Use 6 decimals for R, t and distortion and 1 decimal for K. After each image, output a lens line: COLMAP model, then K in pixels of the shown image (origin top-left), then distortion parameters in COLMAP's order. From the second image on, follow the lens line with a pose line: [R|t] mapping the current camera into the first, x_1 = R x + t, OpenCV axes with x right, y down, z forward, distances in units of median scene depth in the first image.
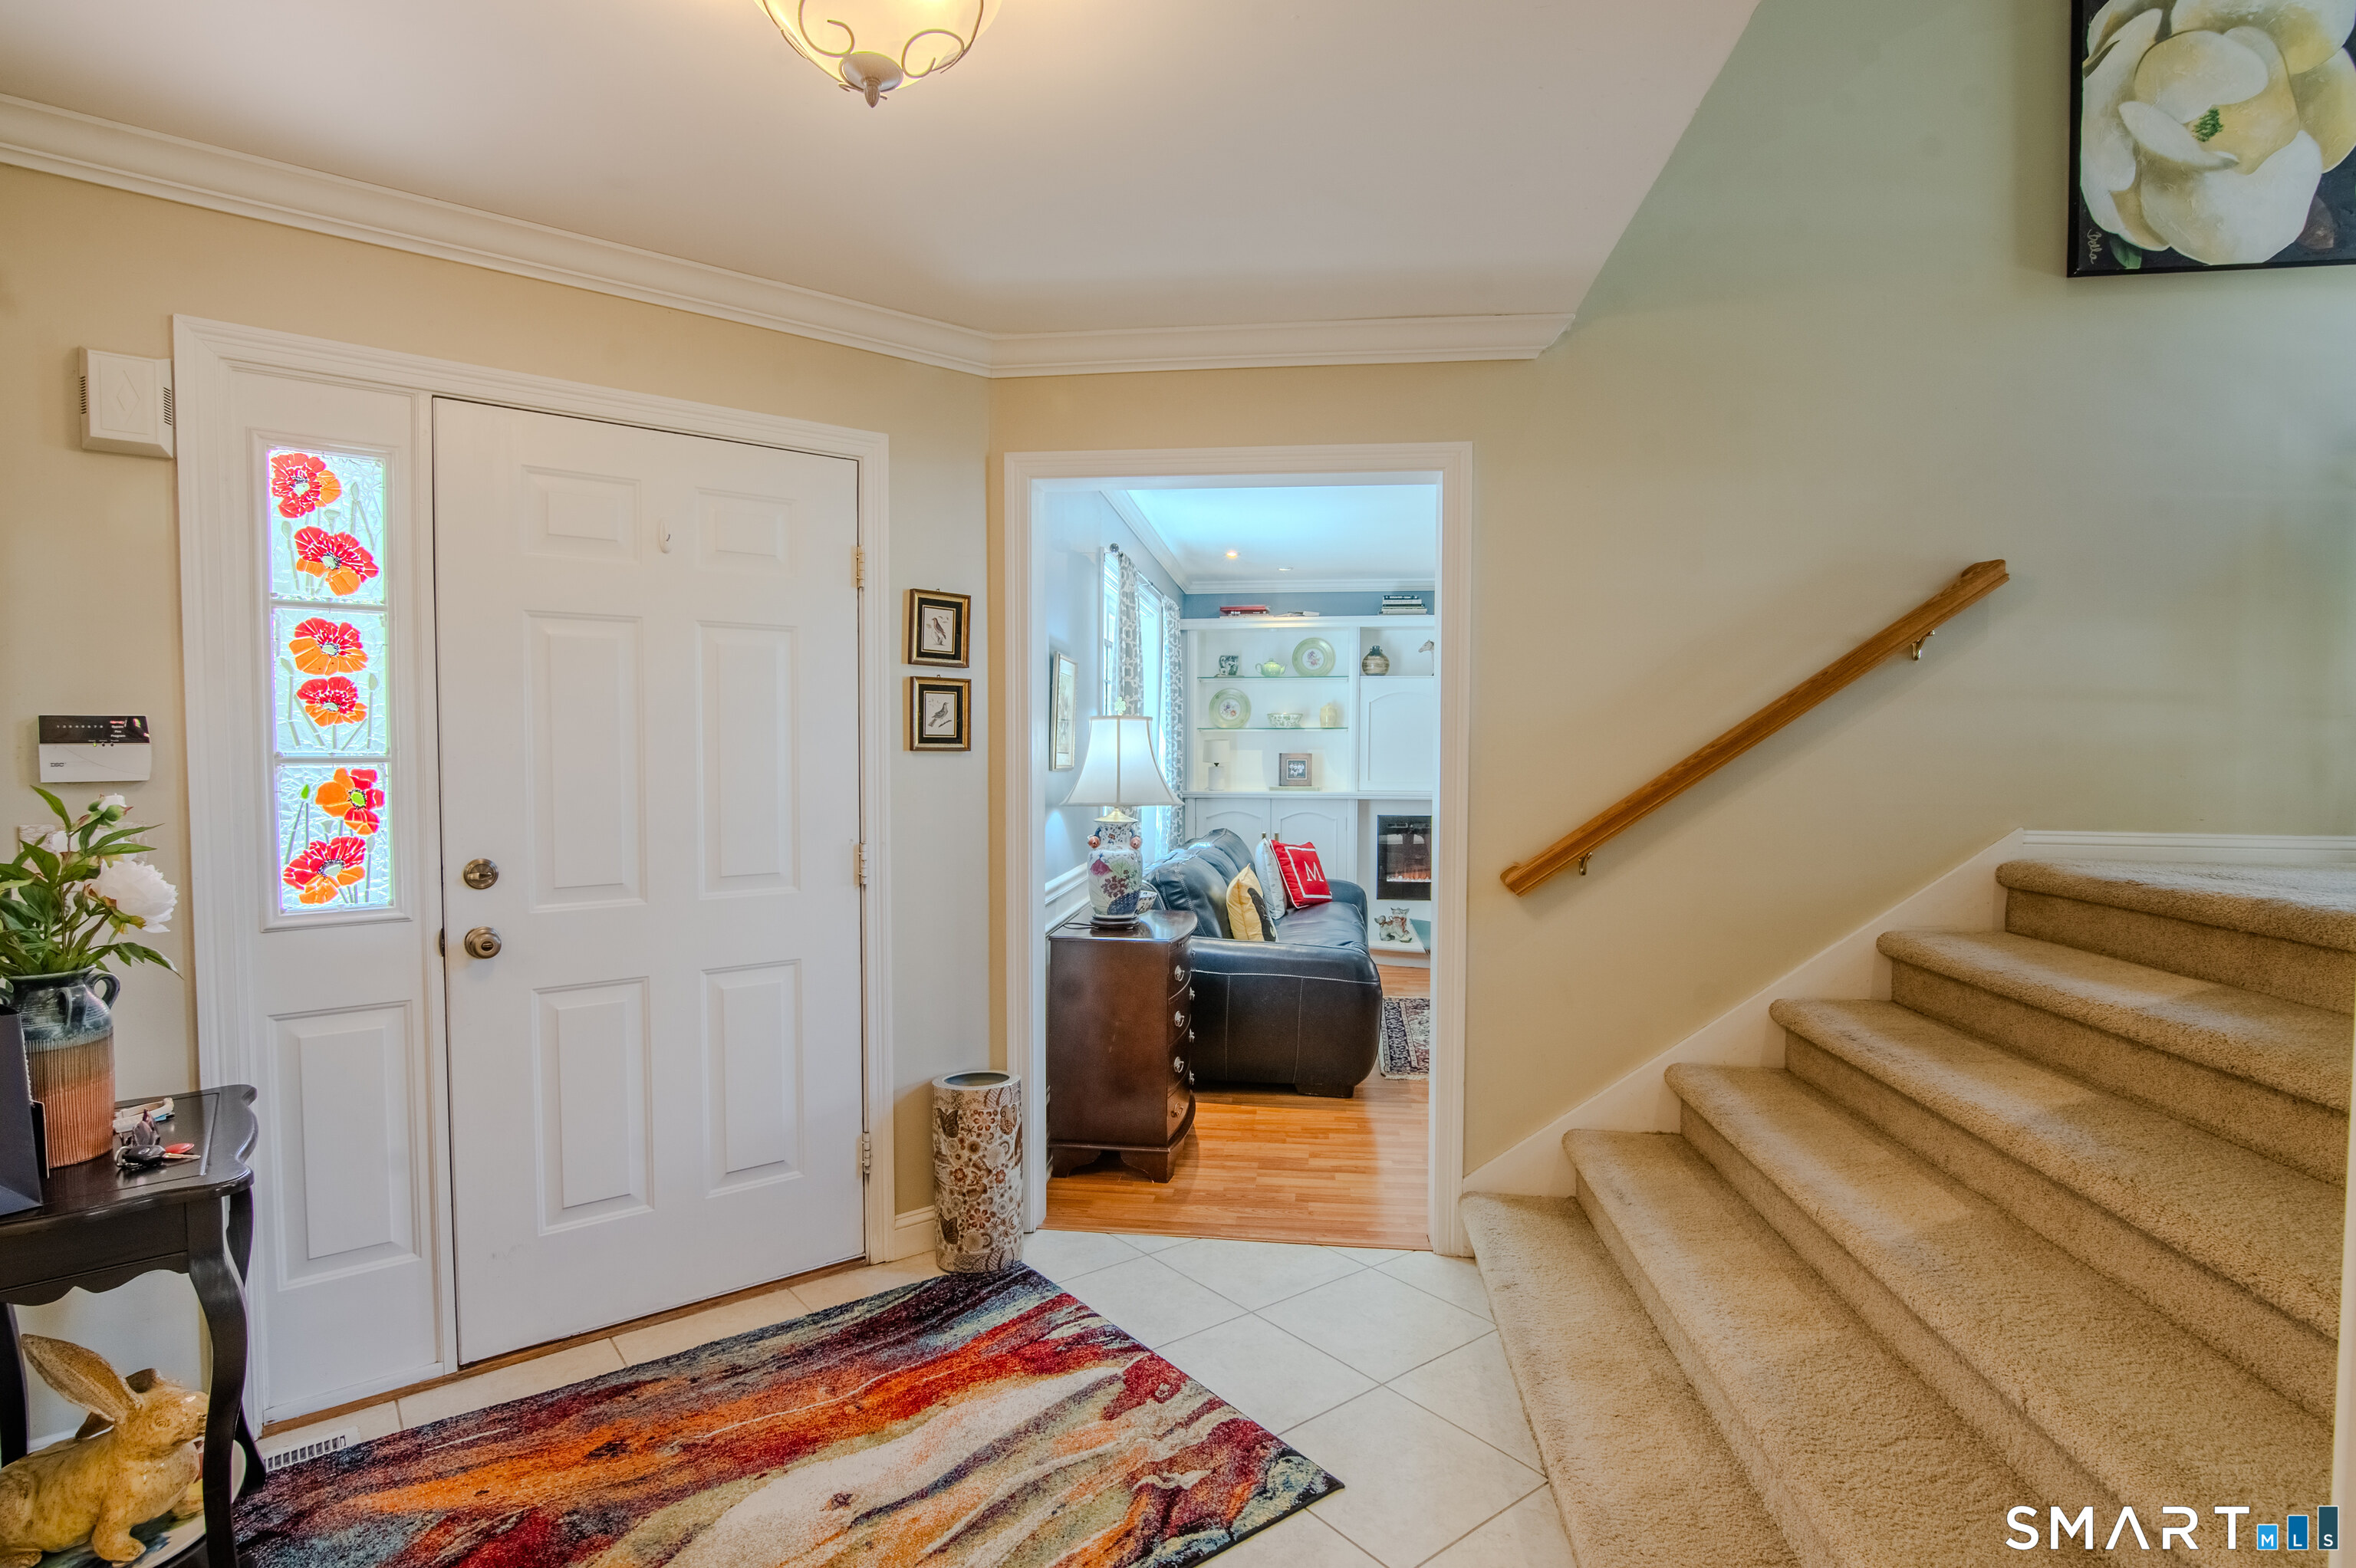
lens RADIAL K [[1155.9, 0, 1166.4], [0, 1155.9, 795.9], [0, 0, 1]] dist [-0.030470, 0.003929]
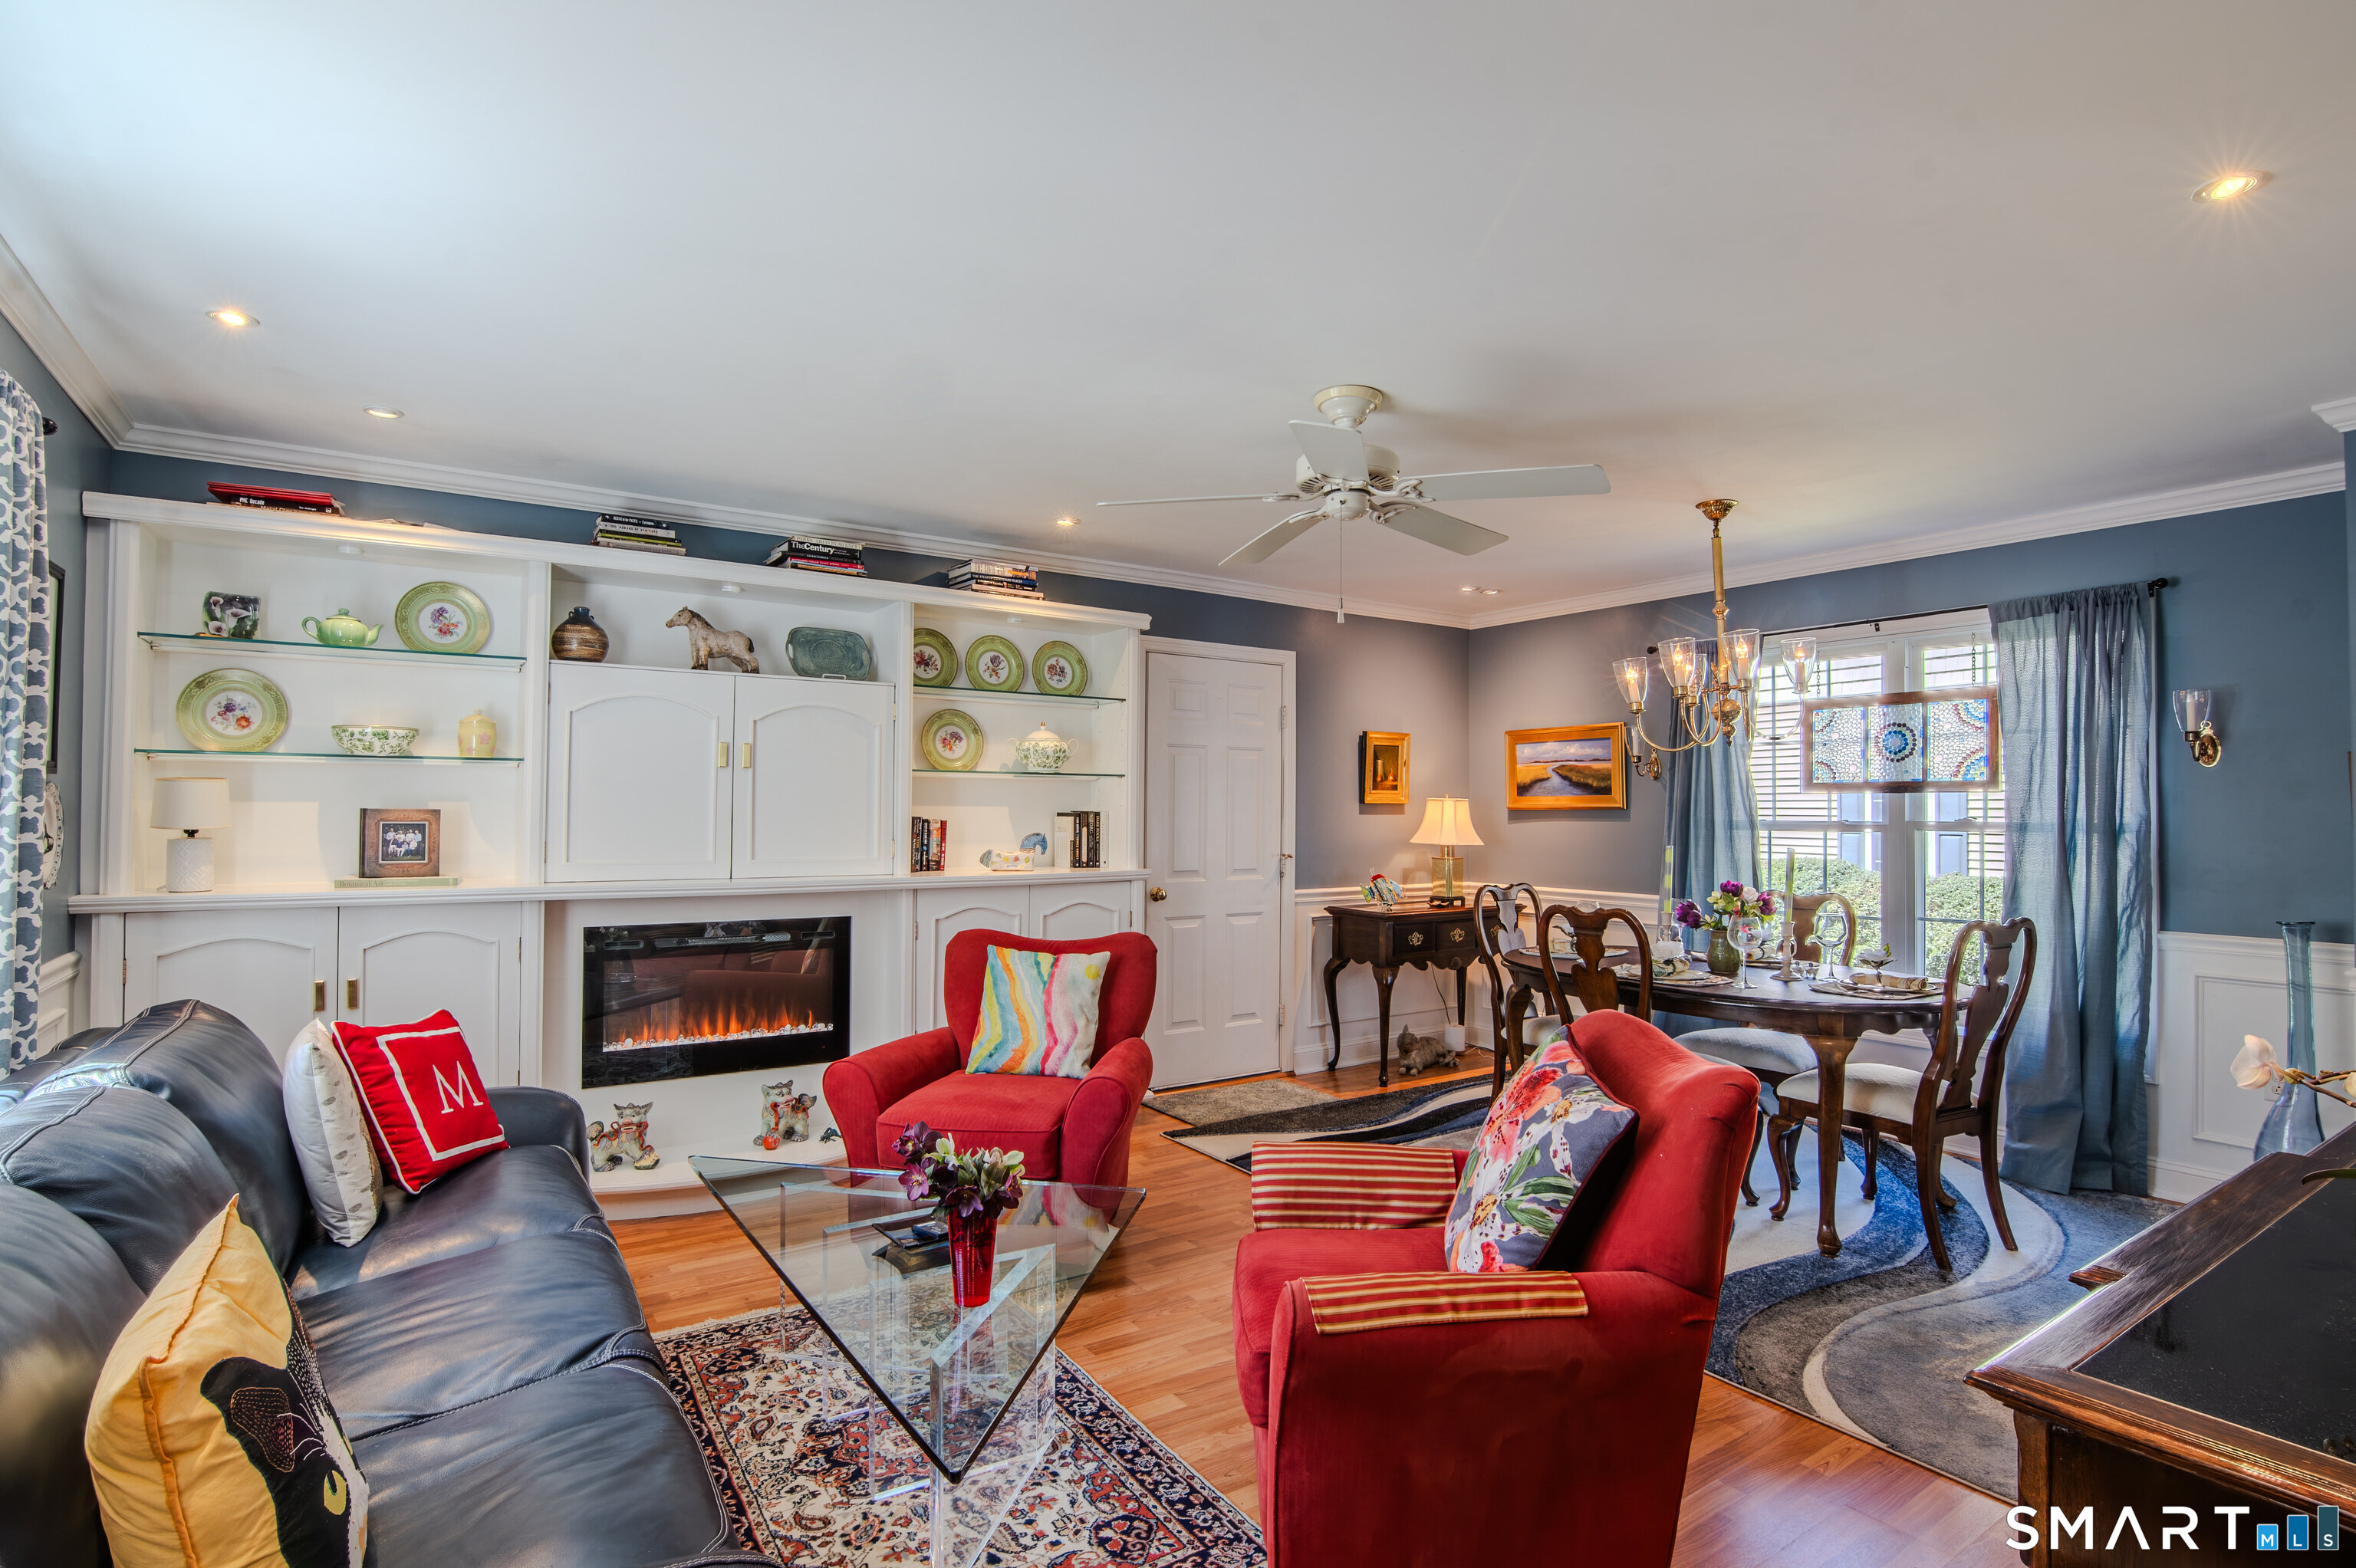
lens RADIAL K [[1155.9, 0, 1174.3], [0, 1155.9, 797.1], [0, 0, 1]] dist [-0.030470, 0.003929]
pose [[0.753108, 0.012622, 0.657776, 0.041875], [0.022988, 0.998701, -0.045484, -0.012898], [-0.657495, 0.049376, 0.751839, 0.432235]]
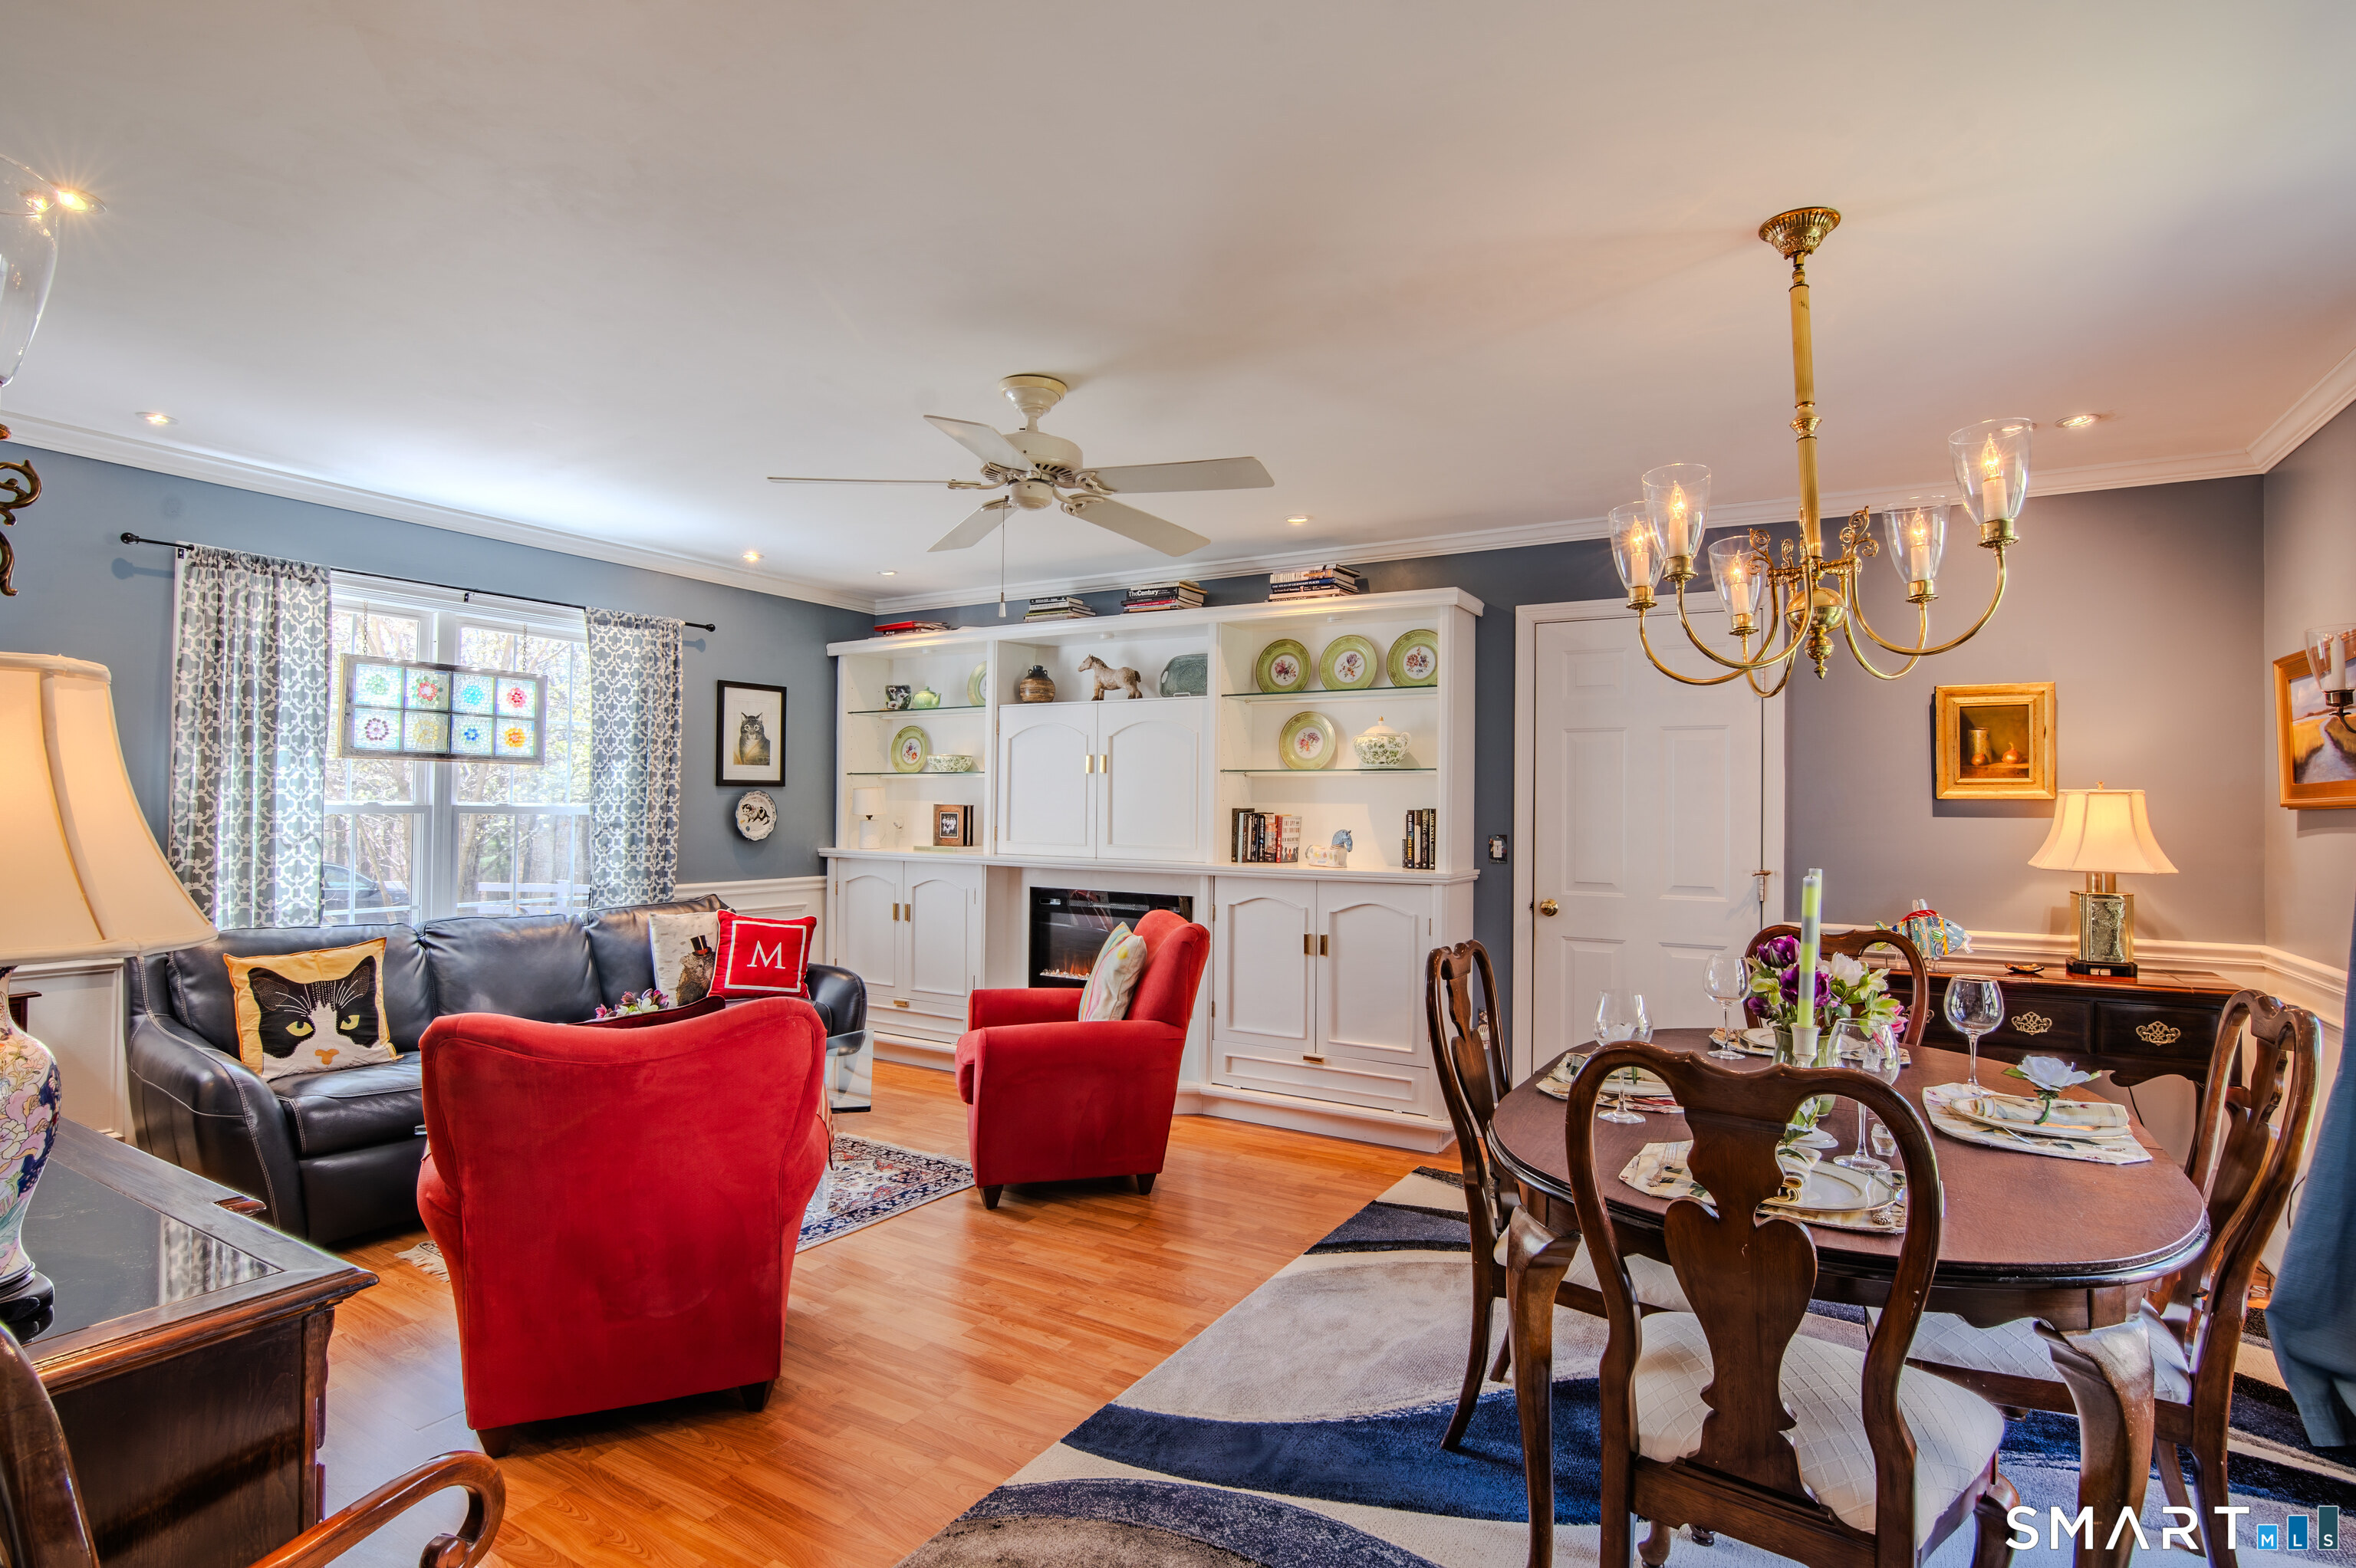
lens RADIAL K [[1155.9, 0, 1185.9], [0, 1155.9, 795.9], [0, 0, 1]] dist [-0.030470, 0.003929]
pose [[0.916384, 0.006356, -0.400249, 0.583536], [-0.029497, 0.998228, -0.051683, -0.007080], [0.399211, 0.059168, 0.914948, 0.345542]]
